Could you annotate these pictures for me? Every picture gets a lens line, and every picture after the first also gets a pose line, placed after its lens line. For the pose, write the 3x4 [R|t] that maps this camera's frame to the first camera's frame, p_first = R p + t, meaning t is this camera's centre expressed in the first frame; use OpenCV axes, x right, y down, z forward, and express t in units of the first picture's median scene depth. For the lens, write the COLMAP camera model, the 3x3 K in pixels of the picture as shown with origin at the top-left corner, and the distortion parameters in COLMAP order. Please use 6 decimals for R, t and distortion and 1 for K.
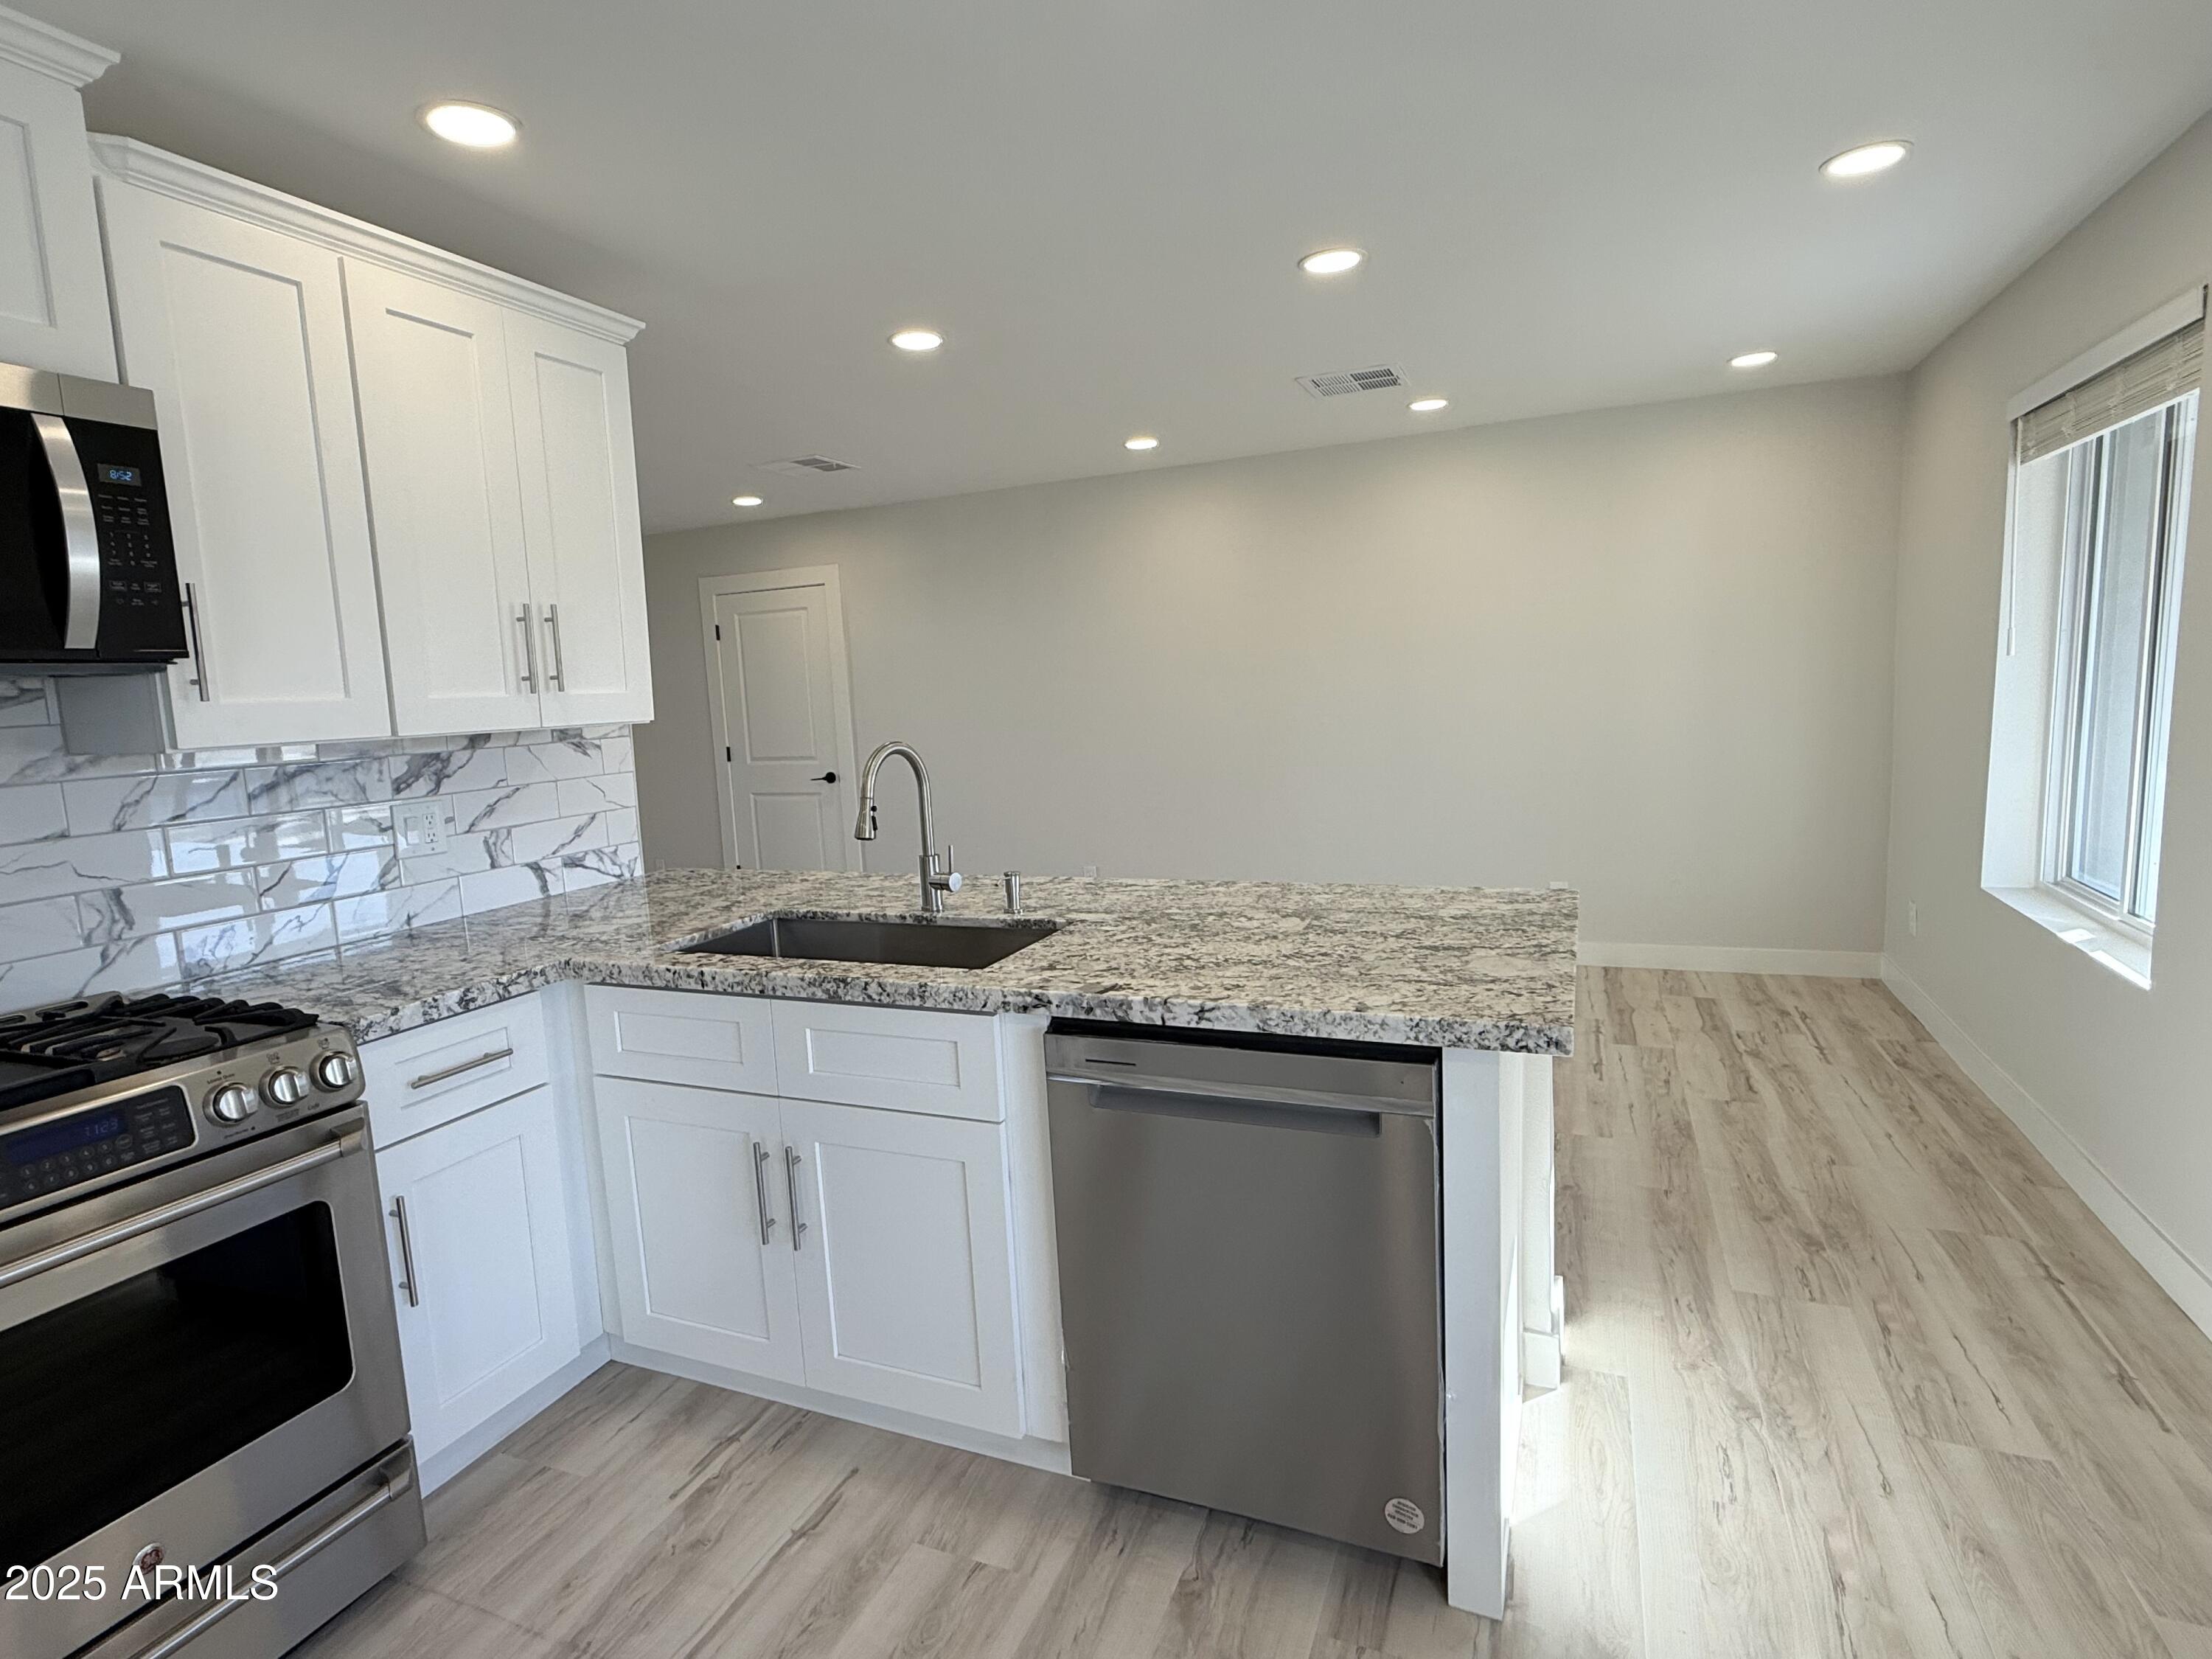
lens RADIAL K [[1132.7, 0, 1092.9], [0, 1132.7, 828.1], [0, 0, 1]] dist [0.000215, -0.000302]
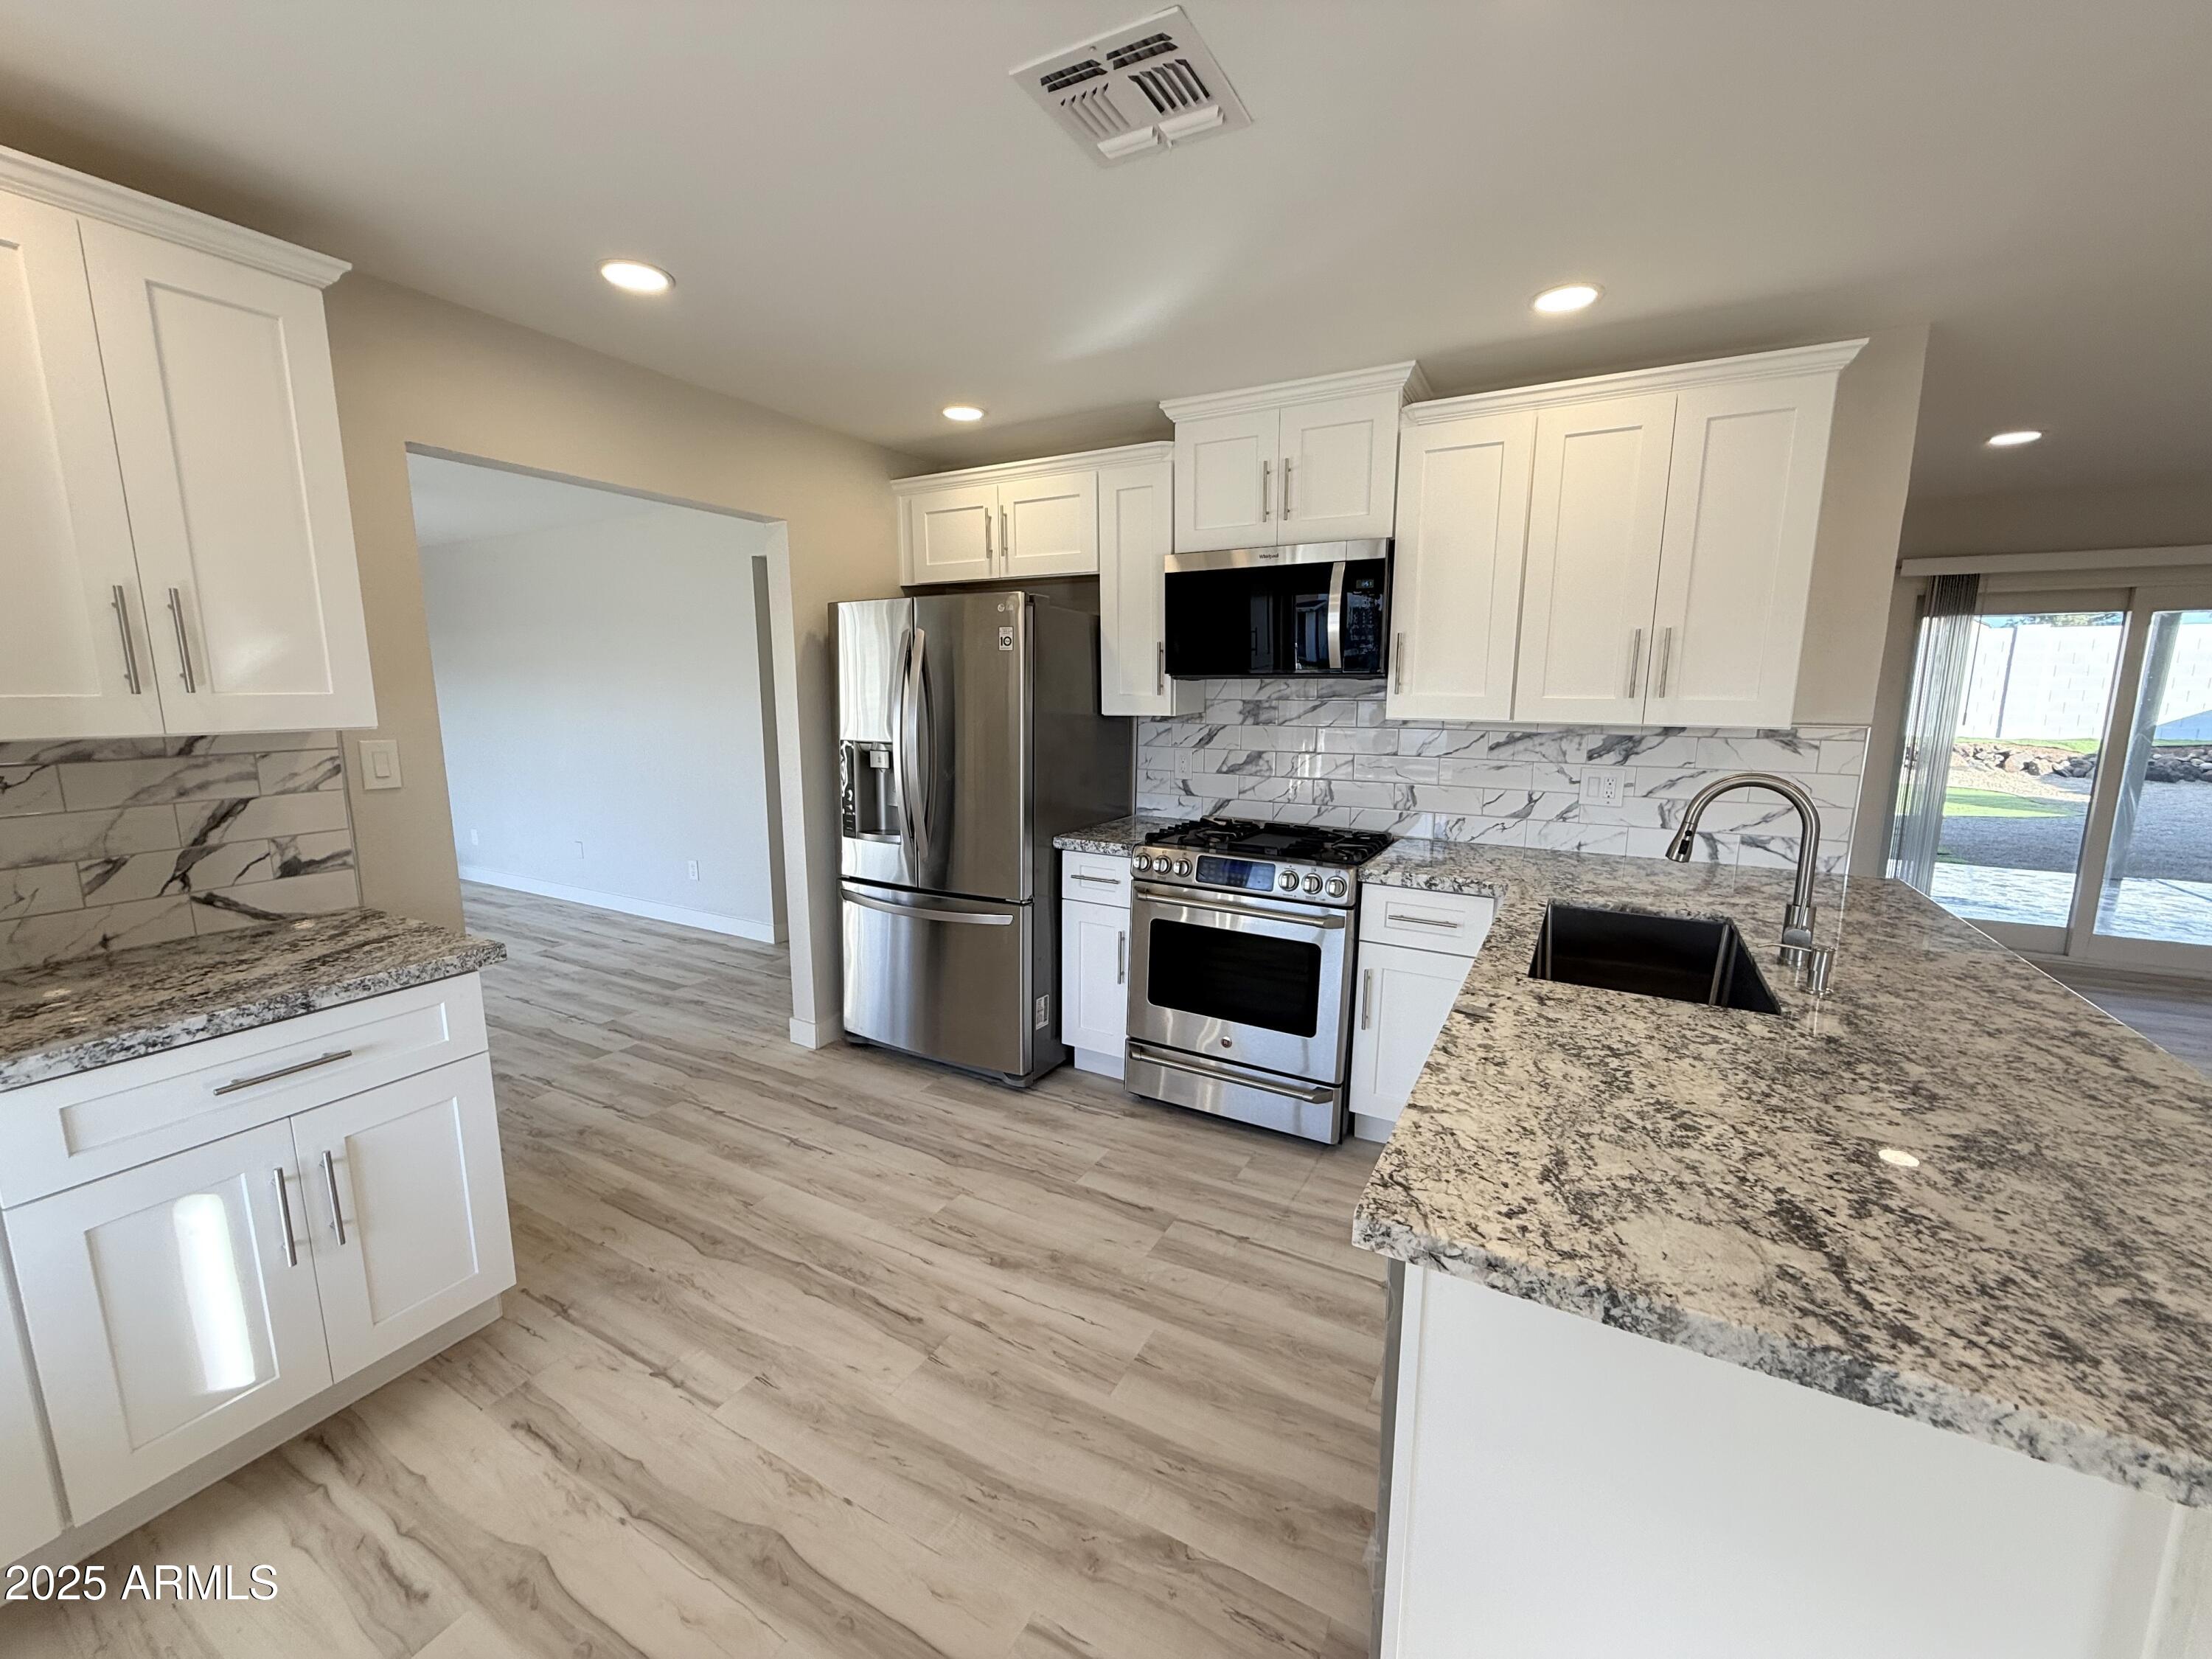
lens RADIAL K [[882.0, 0, 1099.5], [0, 882.0, 827.3], [0, 0, 1]] dist [0.000950, 0.000176]
pose [[-0.106182, 0.208973, -0.972140, 0.717914], [-0.124908, 0.967119, 0.221537, -0.148917], [0.986470, 0.144952, -0.076588, 0.594161]]
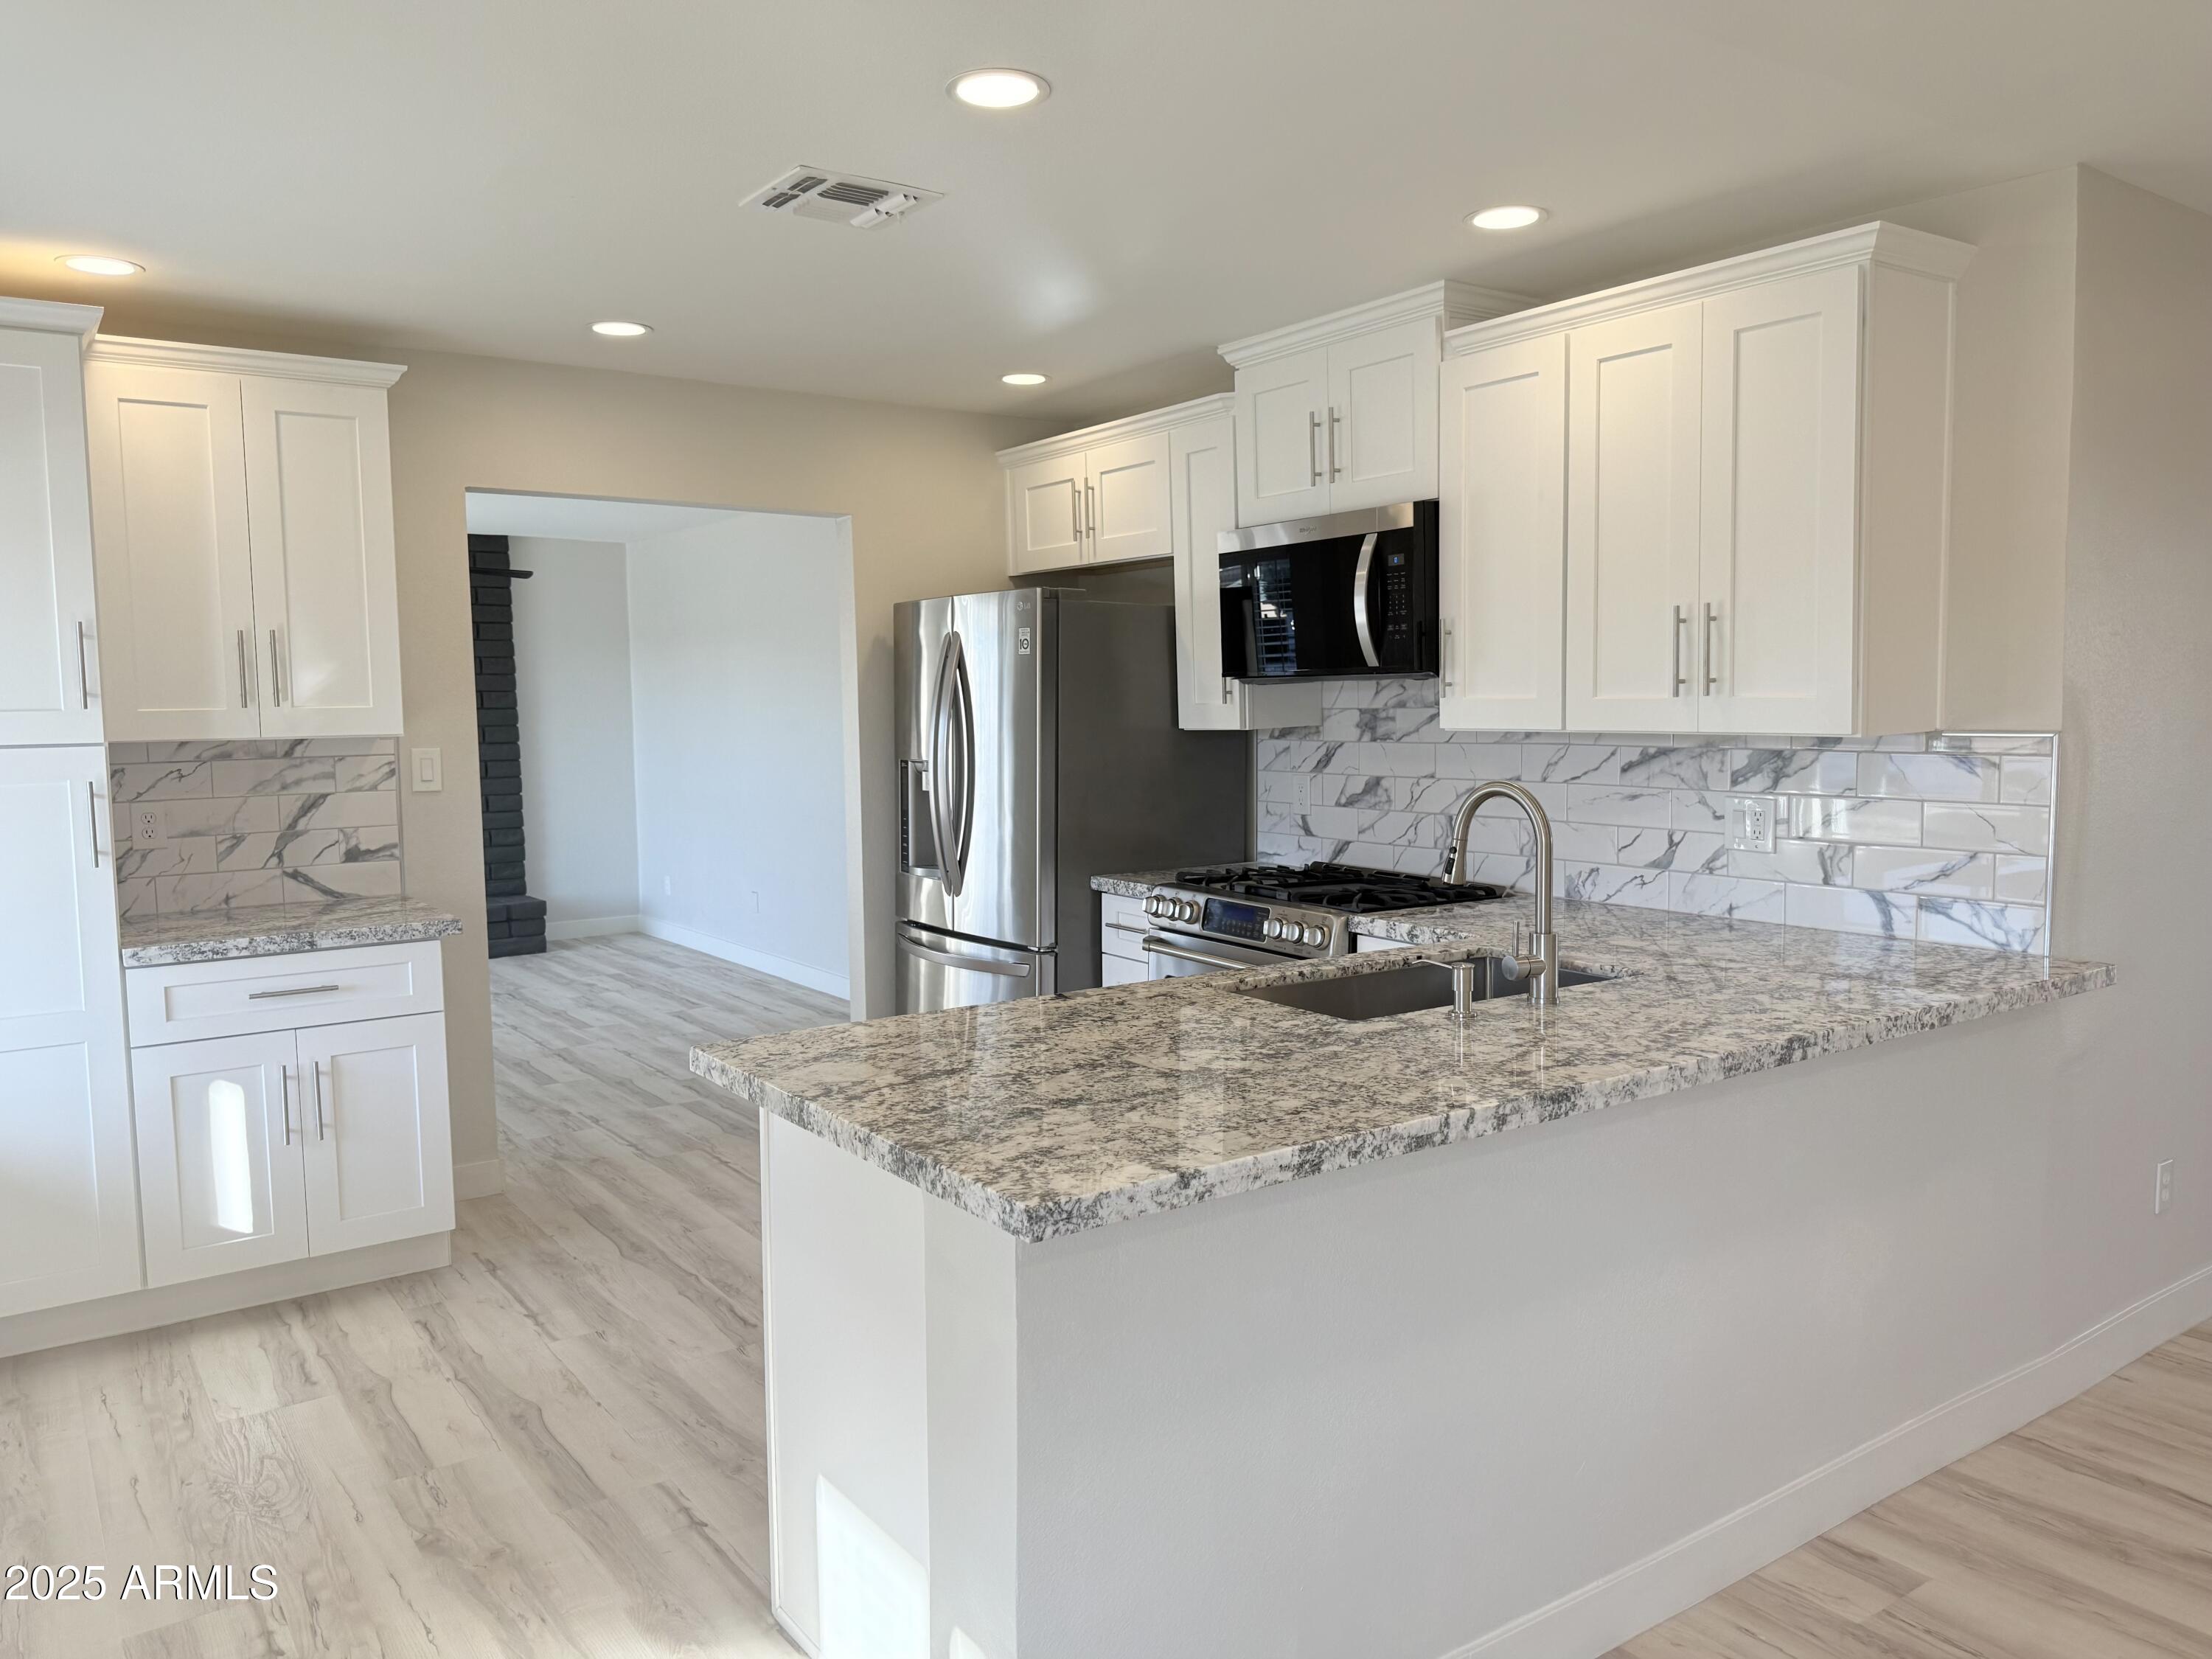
lens RADIAL K [[1571.7, 0, 1098.2], [0, 1571.7, 824.5], [0, 0, 1]] dist [0.112289, -0.194771]
pose [[-0.524558, 0.124269, -0.842257, 1.126020], [-0.070967, 0.979465, 0.188712, -0.282527], [0.848412, 0.158763, -0.504967, 1.550994]]
